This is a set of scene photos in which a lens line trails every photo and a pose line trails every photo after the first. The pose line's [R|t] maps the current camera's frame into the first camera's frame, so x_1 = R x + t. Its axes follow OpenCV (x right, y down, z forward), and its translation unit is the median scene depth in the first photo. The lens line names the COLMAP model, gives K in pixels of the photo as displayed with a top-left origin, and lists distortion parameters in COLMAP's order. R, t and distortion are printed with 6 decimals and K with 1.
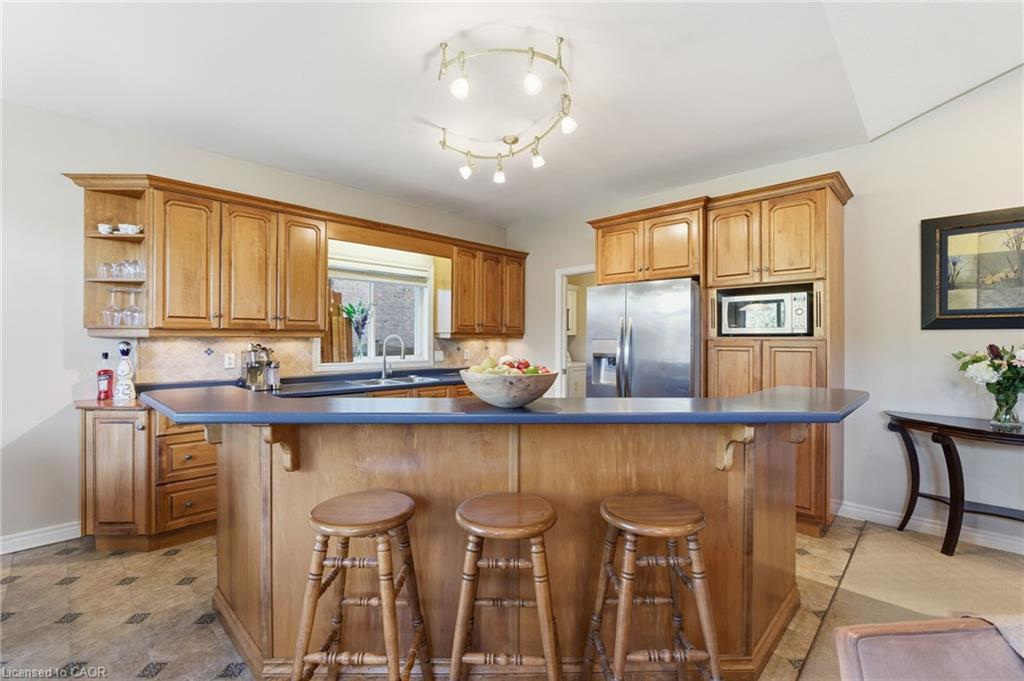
lens RADIAL K [[449.1, 0, 512.2], [0, 449.1, 334.9], [0, 0, 1]] dist [-0.009664, 0.000294]
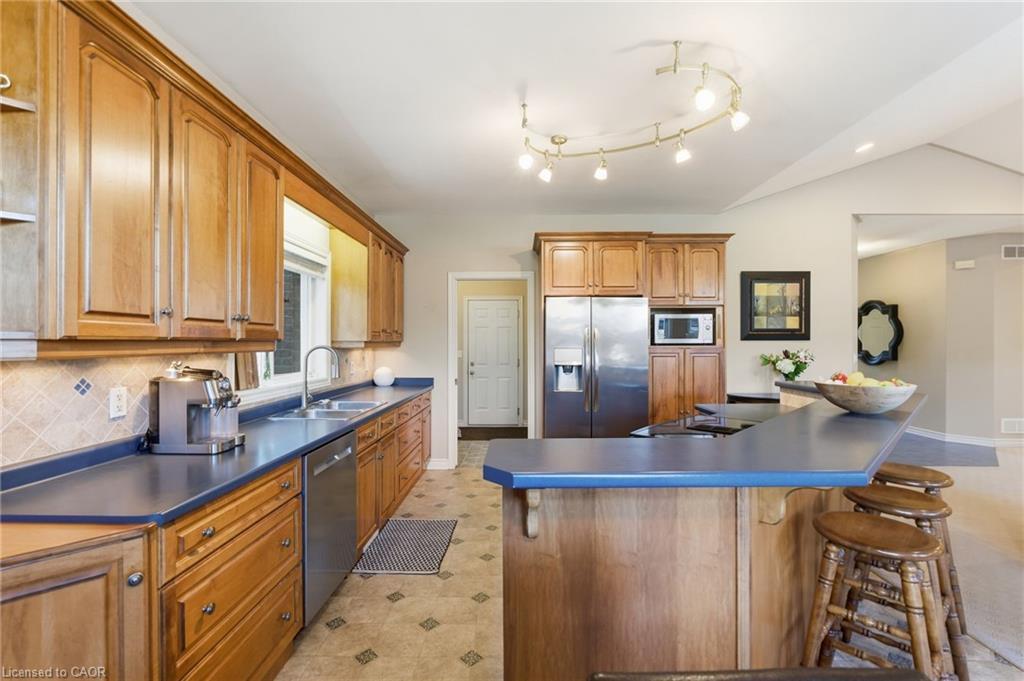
lens RADIAL K [[447.3, 0, 514.3], [0, 447.3, 341.7], [0, 0, 1]] dist [-0.001470, 0.000042]
pose [[0.725921, -0.003027, 0.687772, -0.684820], [-0.004358, 0.999950, 0.009001, -0.016312], [-0.687765, -0.009531, 0.725871, 0.359090]]
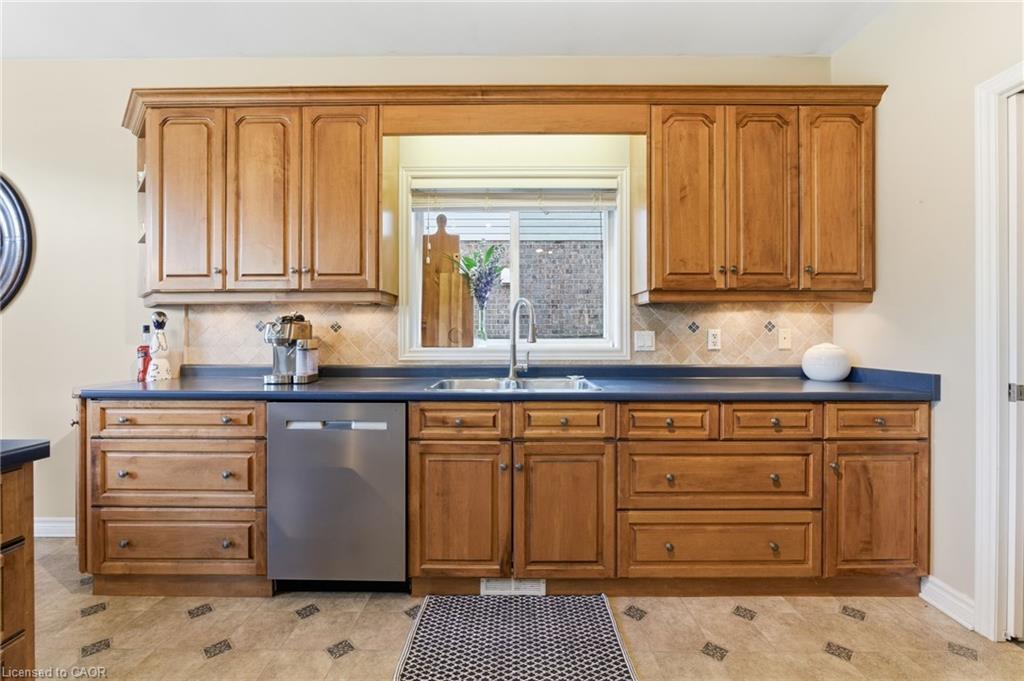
lens RADIAL K [[449.1, 0, 512.2], [0, 449.1, 334.9], [0, 0, 1]] dist [-0.009664, 0.000294]
pose [[0.694482, -0.009201, -0.719451, 0.146372], [0.010684, 0.999940, -0.002475, 0.059272], [0.719431, -0.005968, 0.694539, 0.800805]]
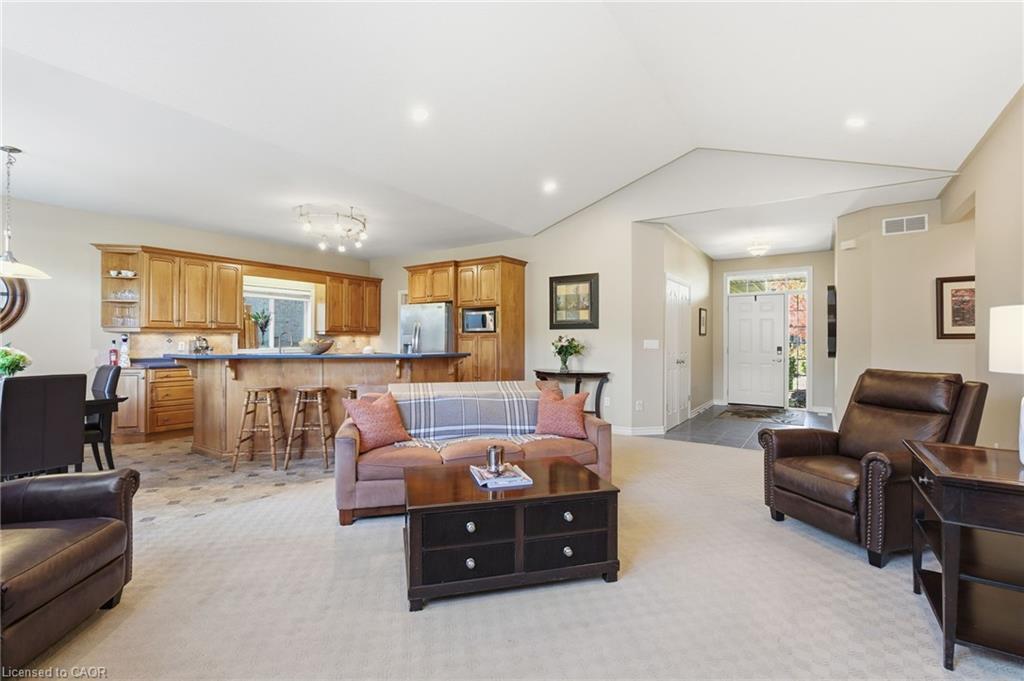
lens RADIAL K [[454.0, 0, 512.9], [0, 454.0, 336.1], [0, 0, 1]] dist [-0.009905, 0.000163]
pose [[0.985590, 0.000827, 0.169153, 0.346975], [-0.000932, 0.999999, 0.000541, 0.017442], [-0.169152, -0.000691, 0.985590, -0.974580]]
